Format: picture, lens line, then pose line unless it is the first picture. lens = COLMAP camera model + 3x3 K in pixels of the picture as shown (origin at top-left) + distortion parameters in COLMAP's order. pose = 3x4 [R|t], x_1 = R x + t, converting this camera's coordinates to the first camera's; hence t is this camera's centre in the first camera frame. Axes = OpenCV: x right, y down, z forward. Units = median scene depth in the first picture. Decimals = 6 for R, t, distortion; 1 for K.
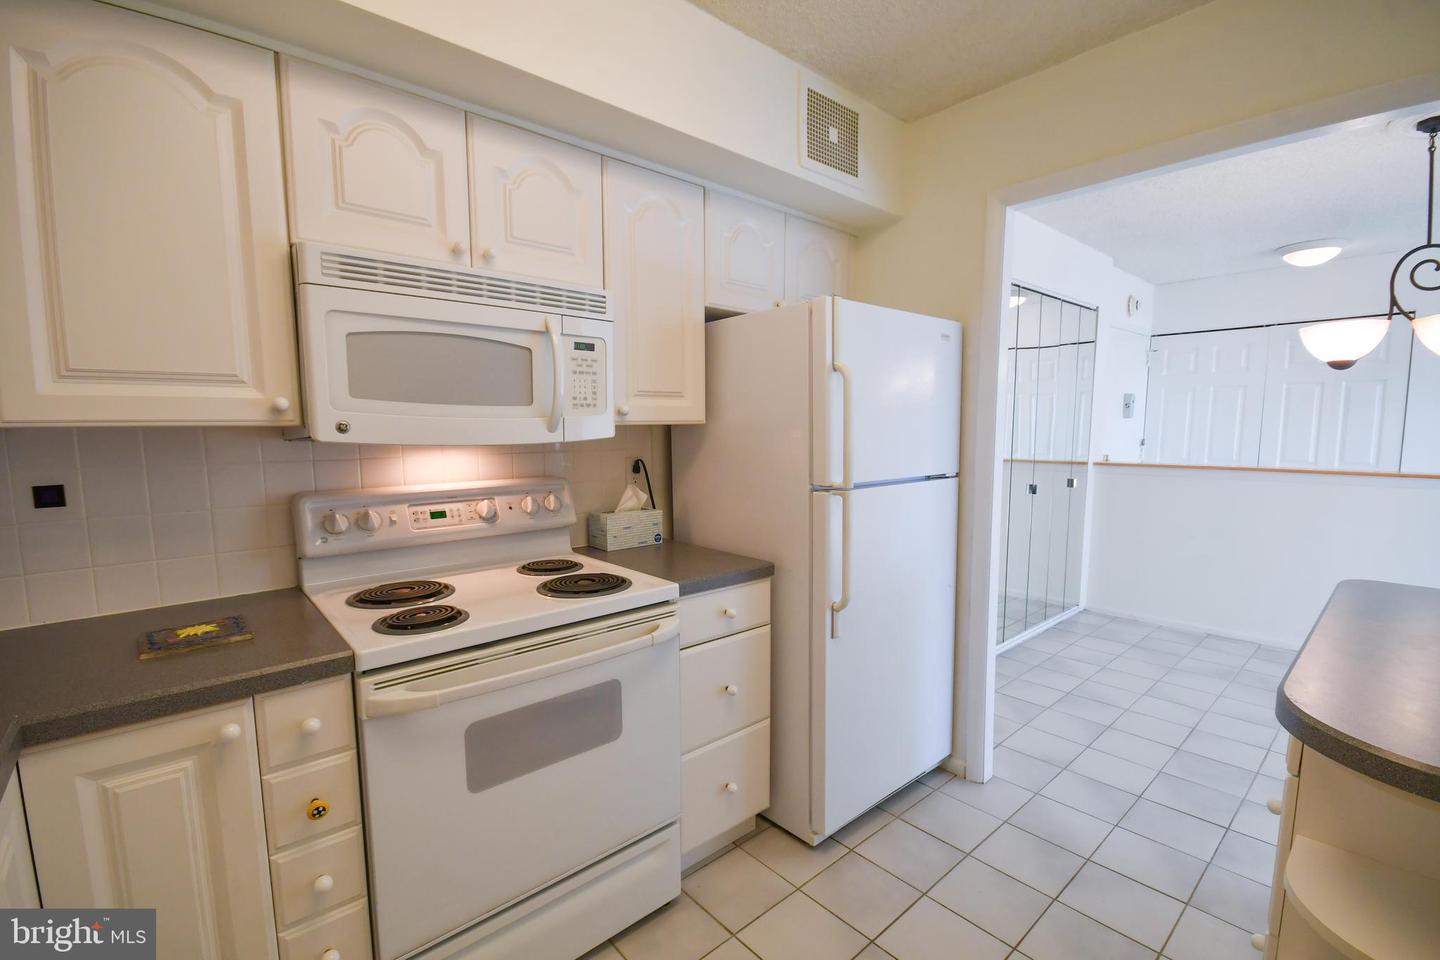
lens RADIAL K [[635.6, 0, 717.2], [0, 635.6, 496.1], [0, 0, 1]] dist [-0.001362, -0.009066]
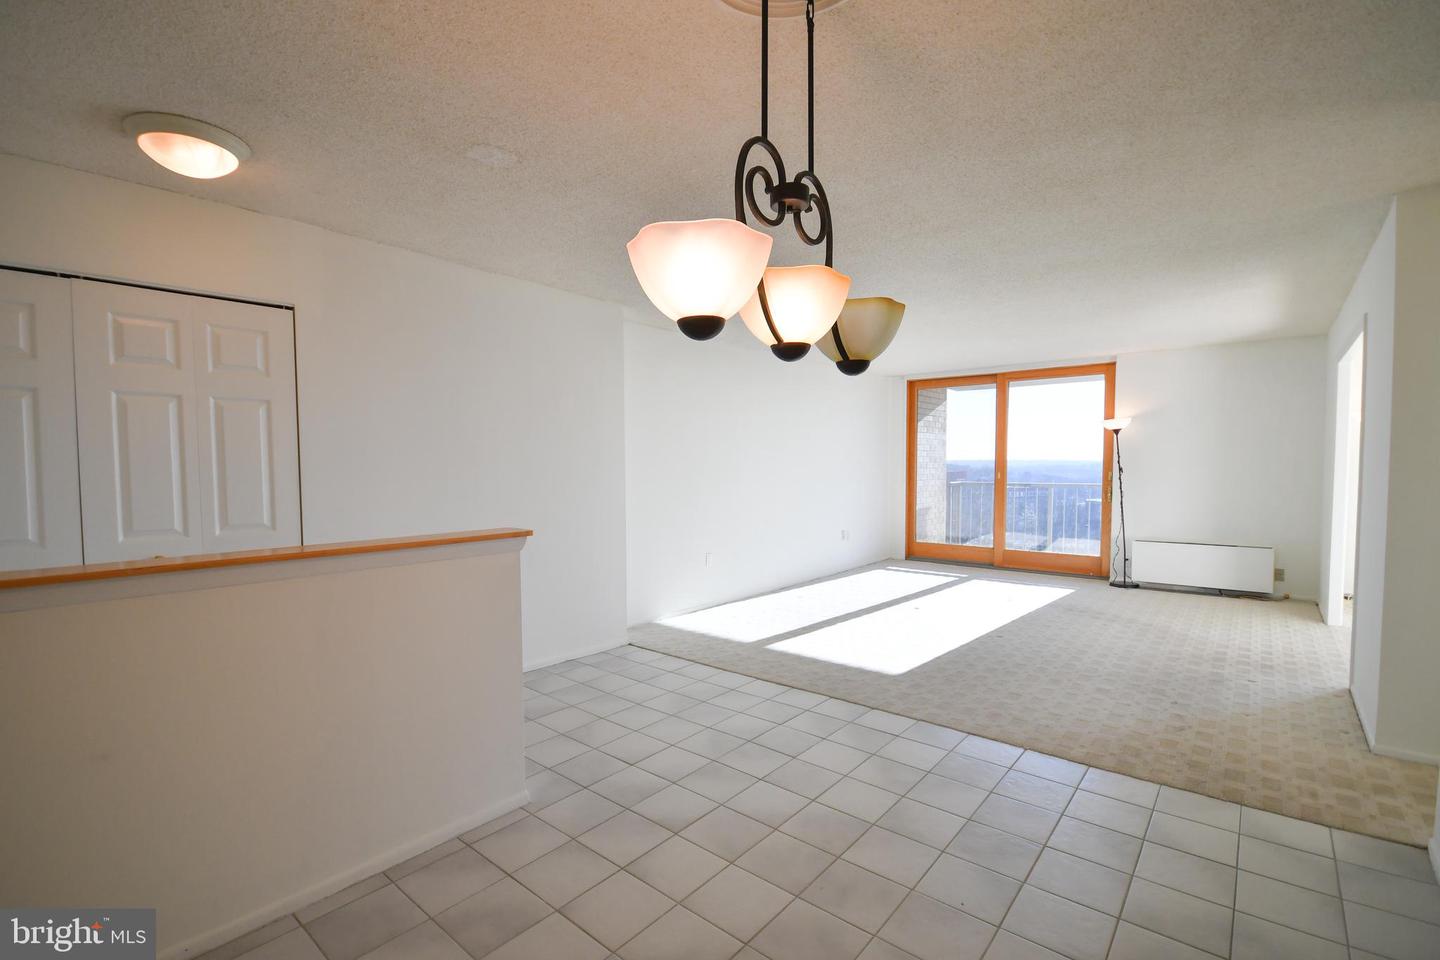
lens RADIAL K [[635.6, 0, 717.2], [0, 635.6, 496.1], [0, 0, 1]] dist [-0.001362, -0.009066]
pose [[-0.150564, -0.040523, 0.987769, 0.576948], [0.116161, 0.991513, 0.058383, -0.124852], [-0.981752, 0.123531, -0.144579, 1.184794]]
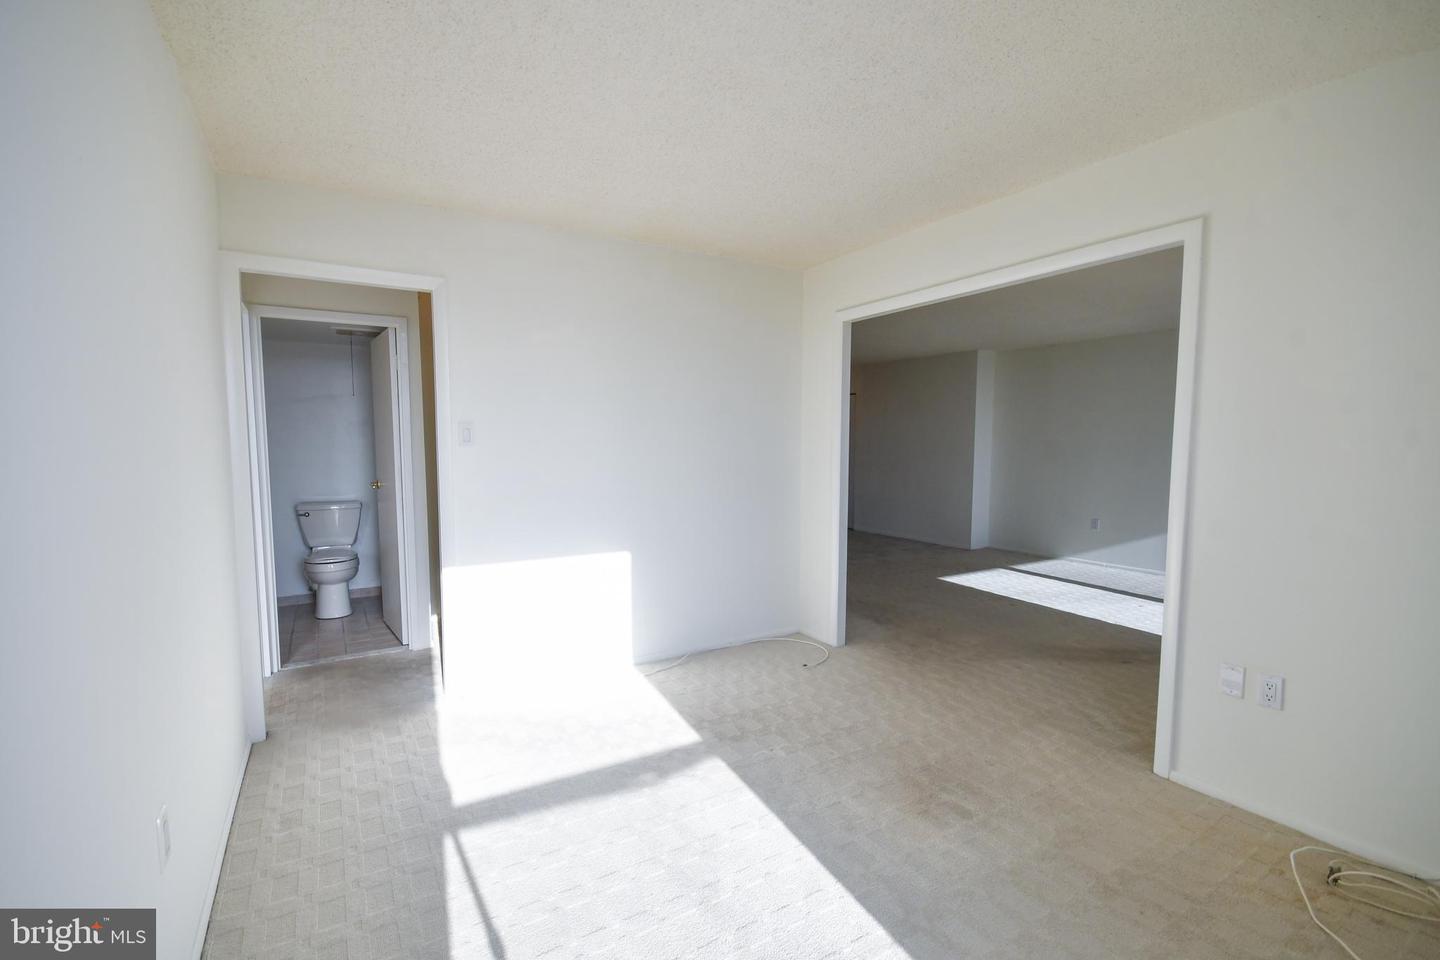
lens RADIAL K [[636.8, 0, 711.3], [0, 636.8, 496.9], [0, 0, 1]] dist [-0.001859, -0.001151]
pose [[0.983549, 0.024841, -0.178927, 1.825738], [-0.029437, 0.999300, -0.023077, 0.264038], [0.178228, 0.027964, 0.983592, -2.469381]]
